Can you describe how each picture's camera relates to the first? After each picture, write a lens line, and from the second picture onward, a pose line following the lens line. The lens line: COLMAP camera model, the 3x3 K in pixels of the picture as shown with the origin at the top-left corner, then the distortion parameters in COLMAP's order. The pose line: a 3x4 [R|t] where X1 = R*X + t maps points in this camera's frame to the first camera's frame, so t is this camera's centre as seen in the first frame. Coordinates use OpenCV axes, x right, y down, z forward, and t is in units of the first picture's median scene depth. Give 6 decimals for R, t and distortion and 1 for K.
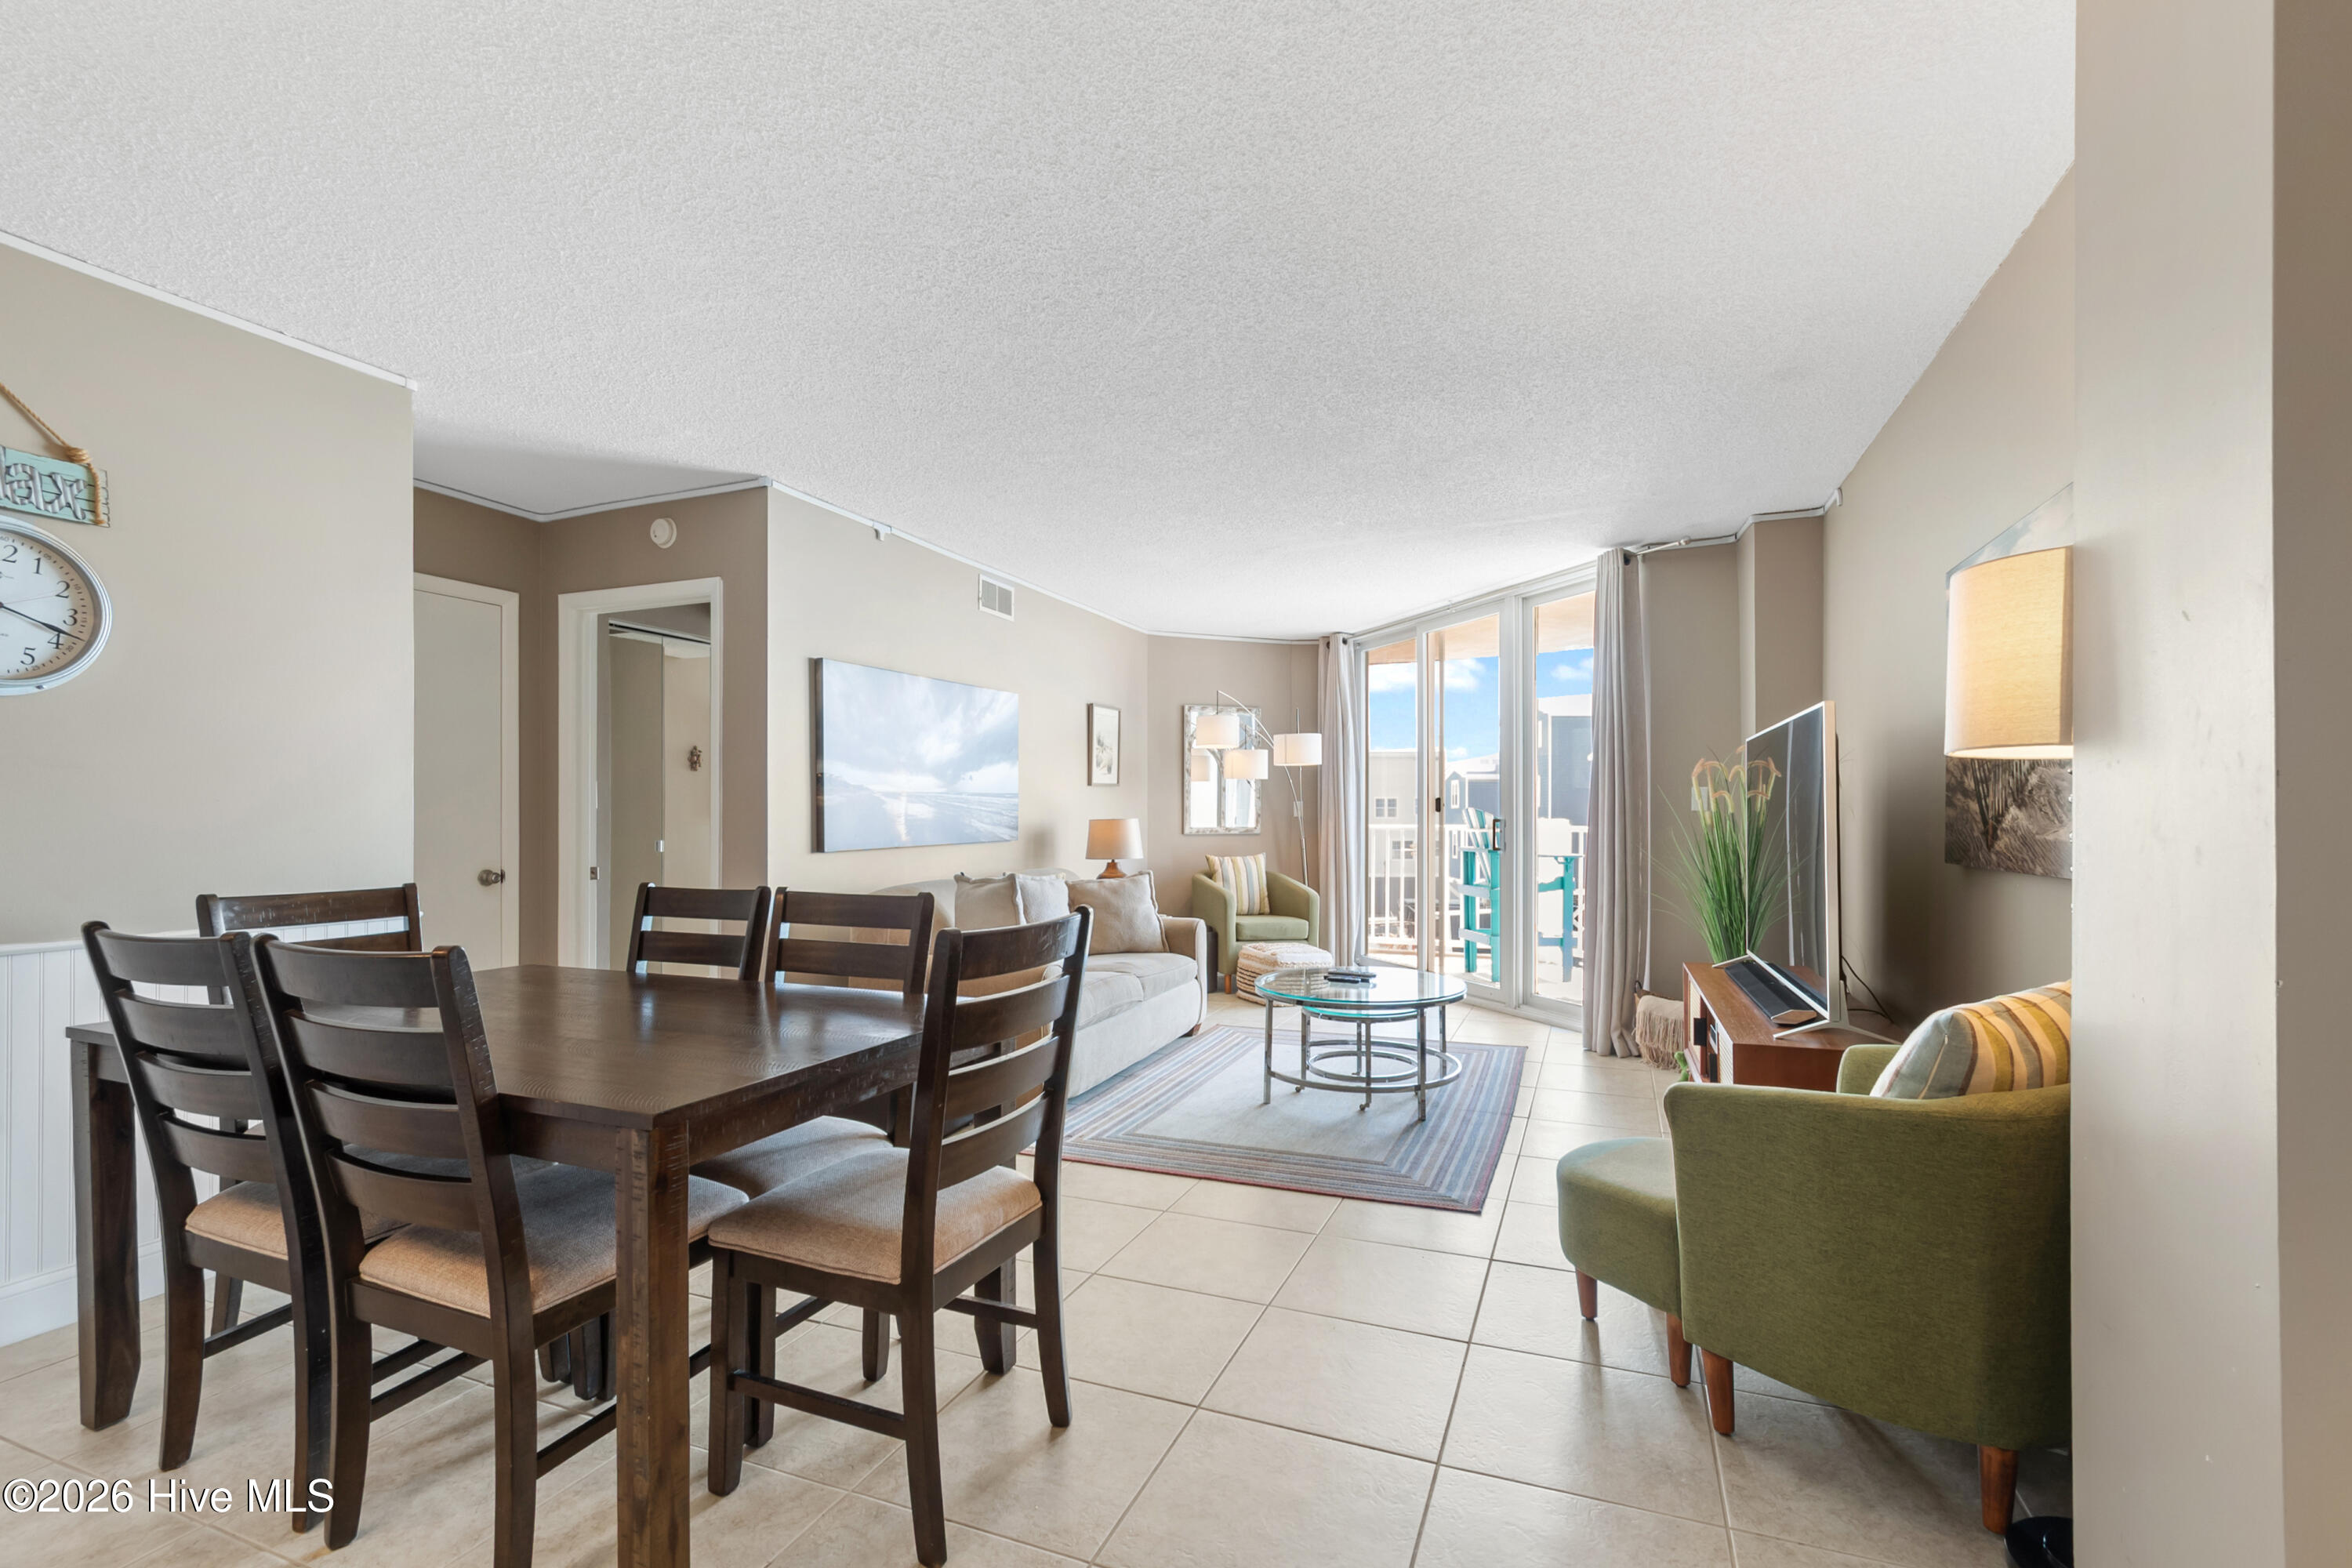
lens RADIAL K [[1040.8, 0, 1172.9], [0, 1040.8, 803.6], [0, 0, 1]] dist [-0.003940, -0.000697]
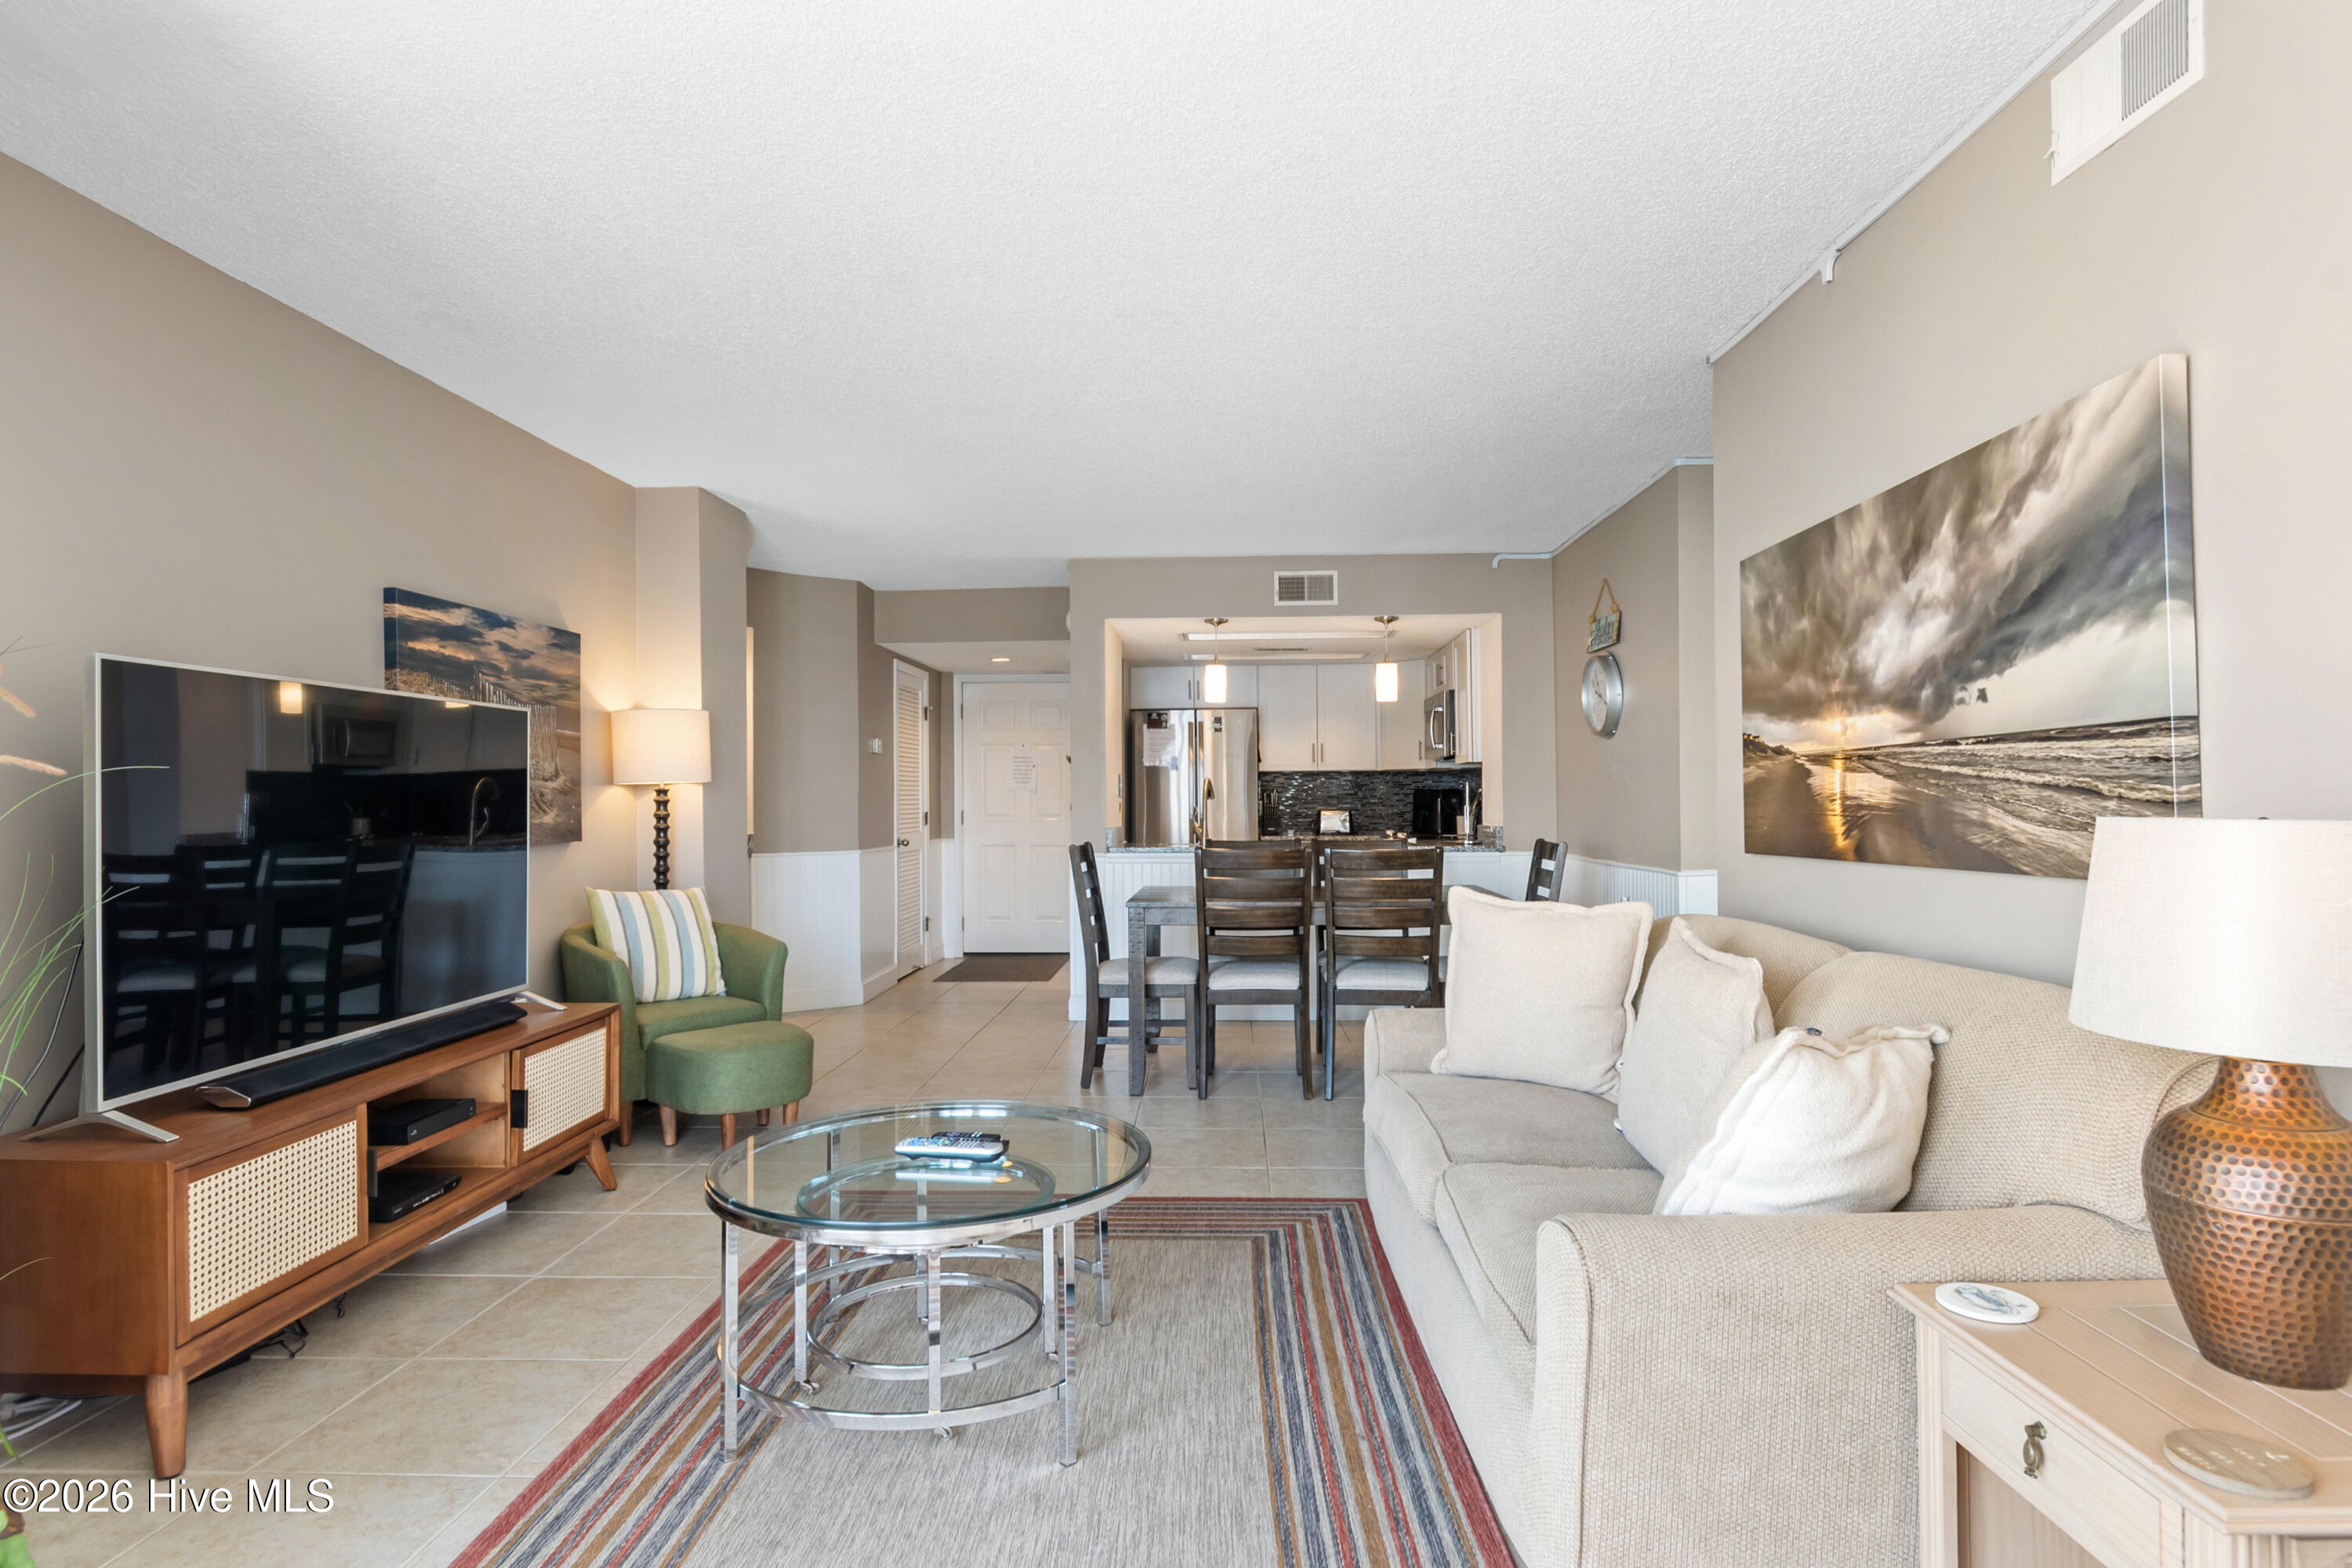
lens RADIAL K [[1267.3, 0, 1173.6], [0, 1267.3, 792.1], [0, 0, 1]] dist [-0.001162, -0.000175]
pose [[-0.936582, 0.005539, -0.350404, 0.240123], [0.012748, 0.999752, -0.018270, 0.014636], [0.350216, -0.021579, -0.936420, 1.352193]]
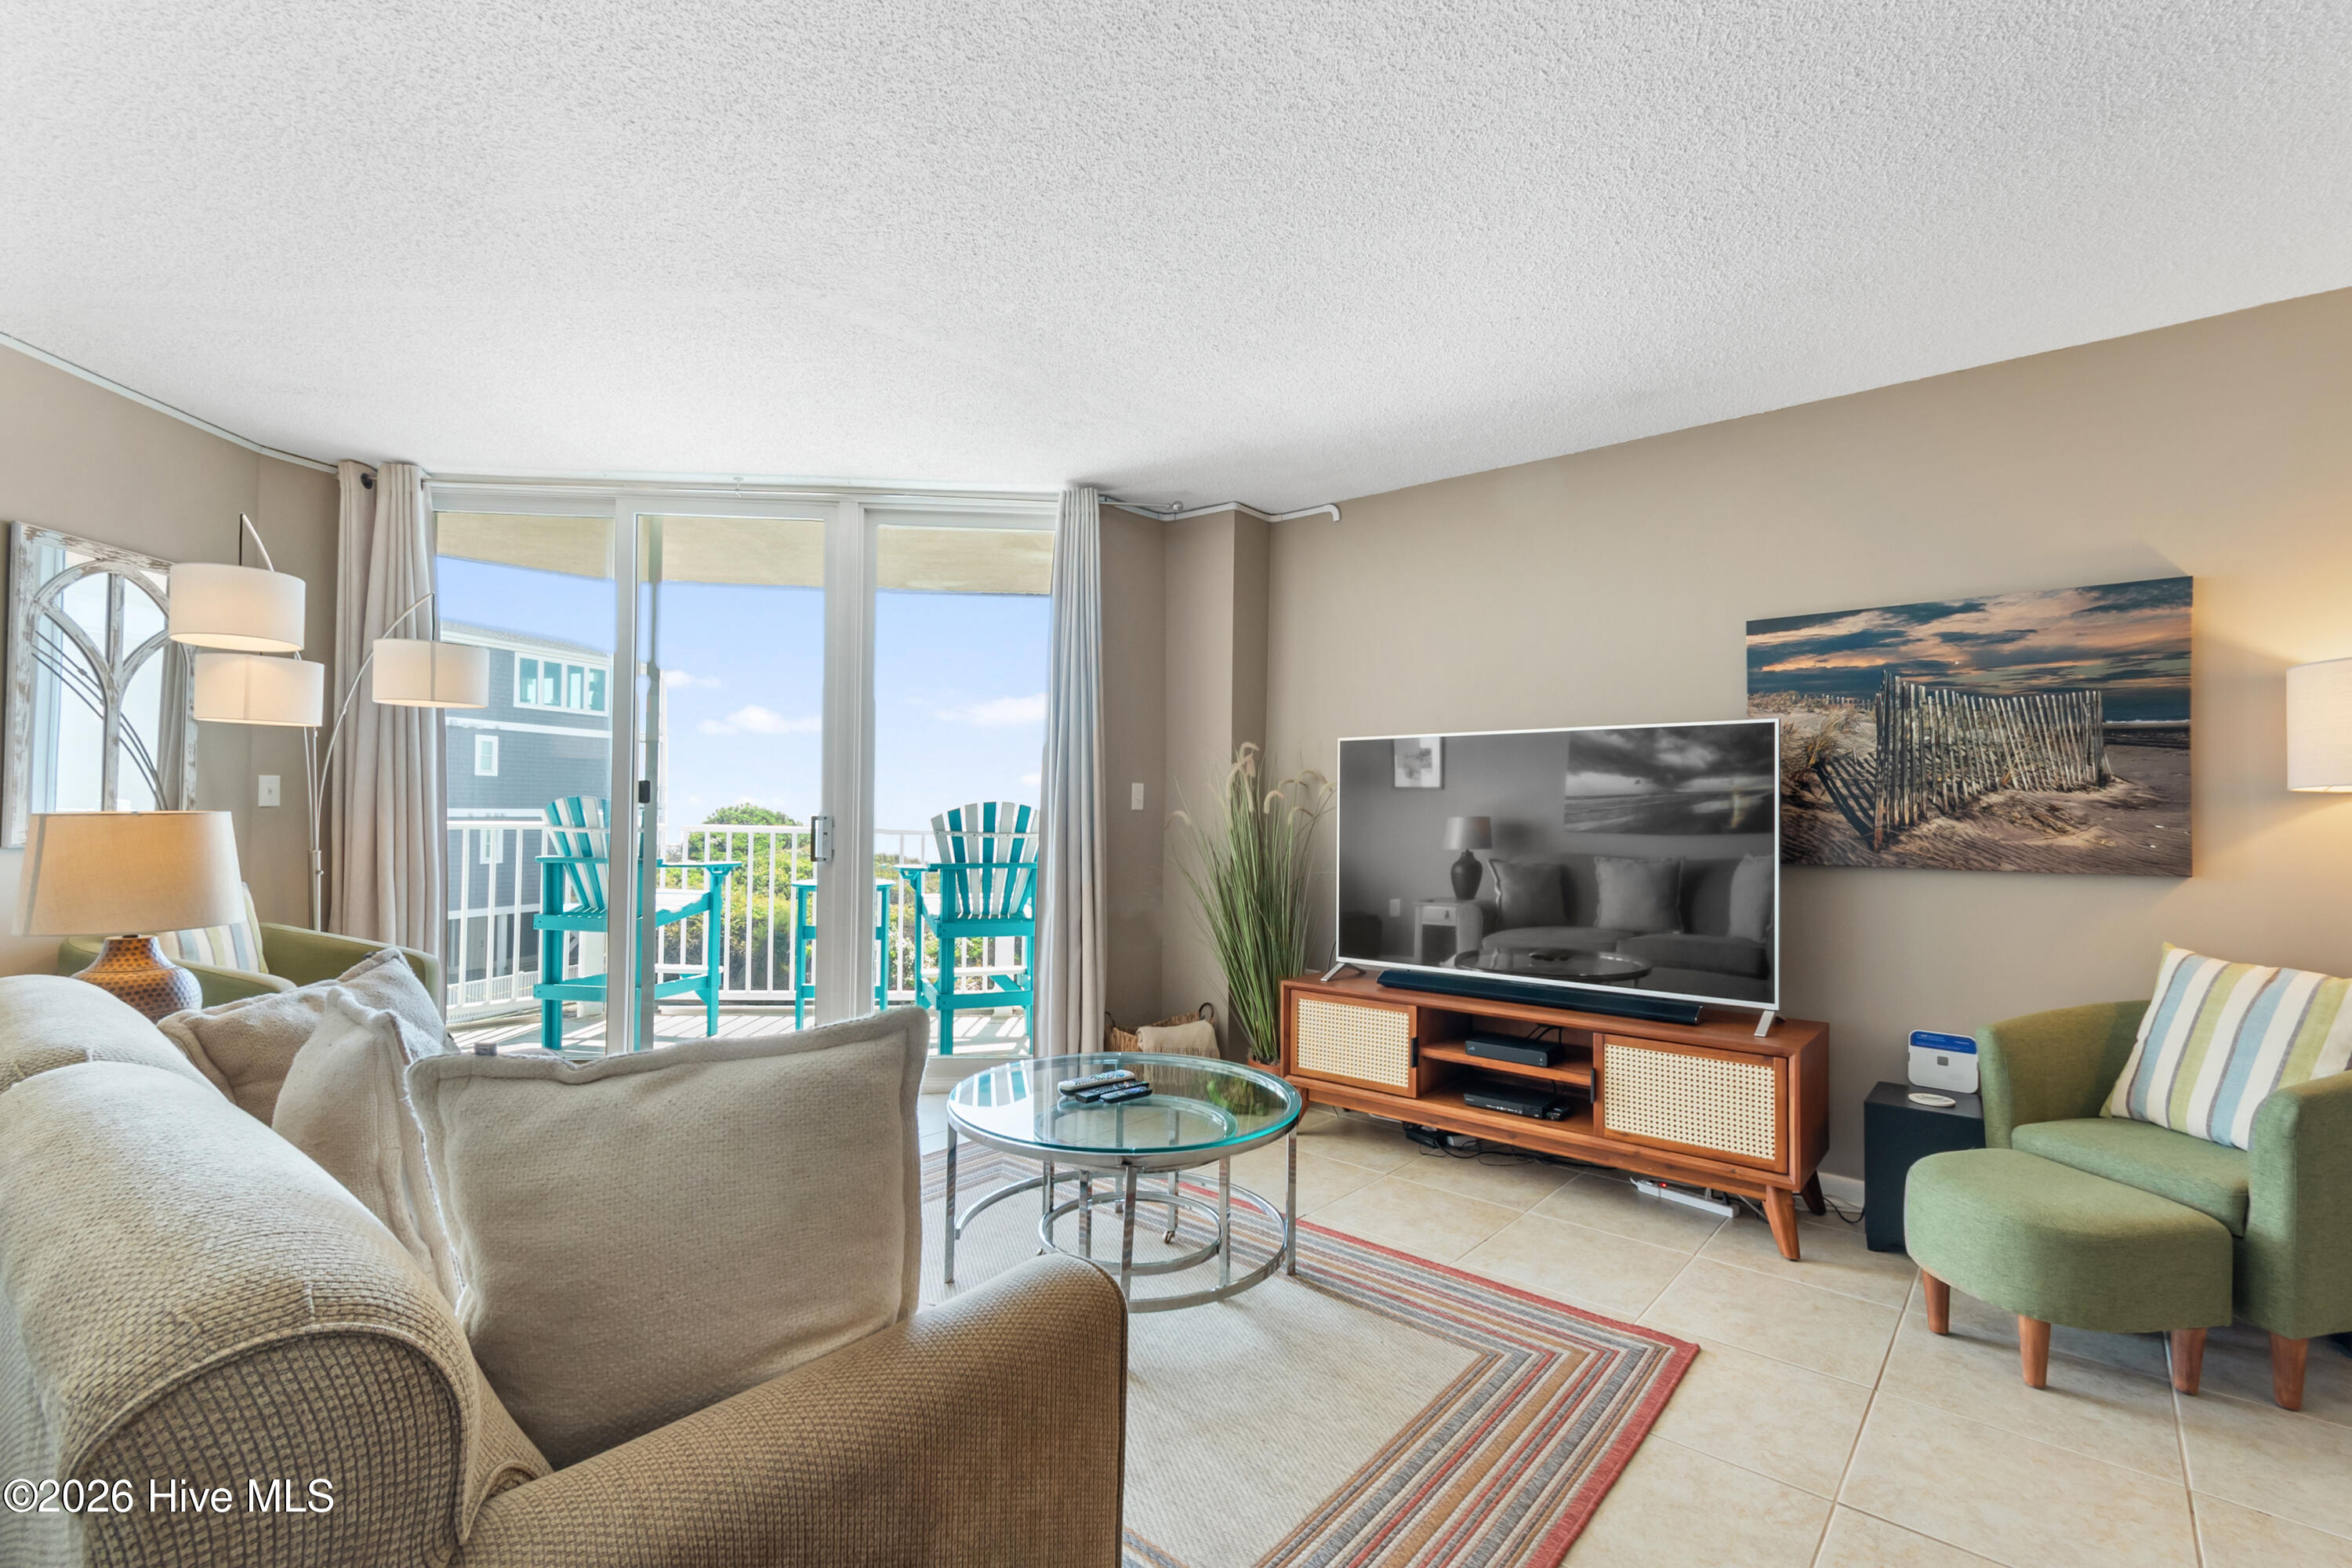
lens RADIAL K [[1040.8, 0, 1169.1], [0, 1040.8, 791.6], [0, 0, 1]] dist [-0.003940, -0.000697]
pose [[0.318767, 0.019487, 0.947633, -0.326037], [-0.021837, 0.999674, -0.013212, 0.003566], [-0.947582, -0.016482, 0.319088, 0.666569]]
